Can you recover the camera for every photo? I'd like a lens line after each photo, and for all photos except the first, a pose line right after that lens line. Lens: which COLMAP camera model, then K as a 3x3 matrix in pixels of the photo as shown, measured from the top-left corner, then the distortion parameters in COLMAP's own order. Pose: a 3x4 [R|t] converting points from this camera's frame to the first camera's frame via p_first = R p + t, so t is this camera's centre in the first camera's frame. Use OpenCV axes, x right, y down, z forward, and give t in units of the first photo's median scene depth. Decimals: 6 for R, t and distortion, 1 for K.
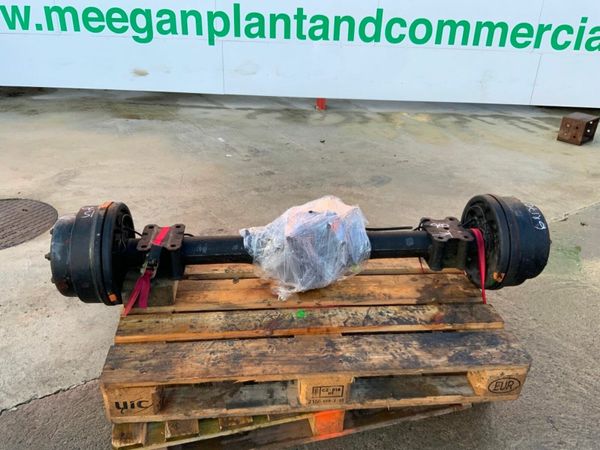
lens RADIAL K [[496.3, 0, 300.0], [0, 496.3, 225.0], [0, 0, 1]] dist [0.090275, -0.182994]
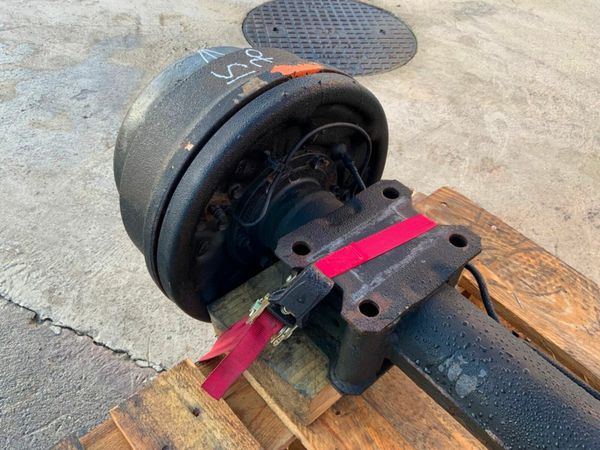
lens RADIAL K [[496.3, 0, 300.0], [0, 496.3, 225.0], [0, 0, 1]] dist [0.090275, -0.182994]
pose [[0.586944, 0.586956, -0.557655, -0.143448], [-0.417296, 0.809561, 0.412886, -0.089321], [0.693802, -0.009633, 0.720101, 0.741417]]
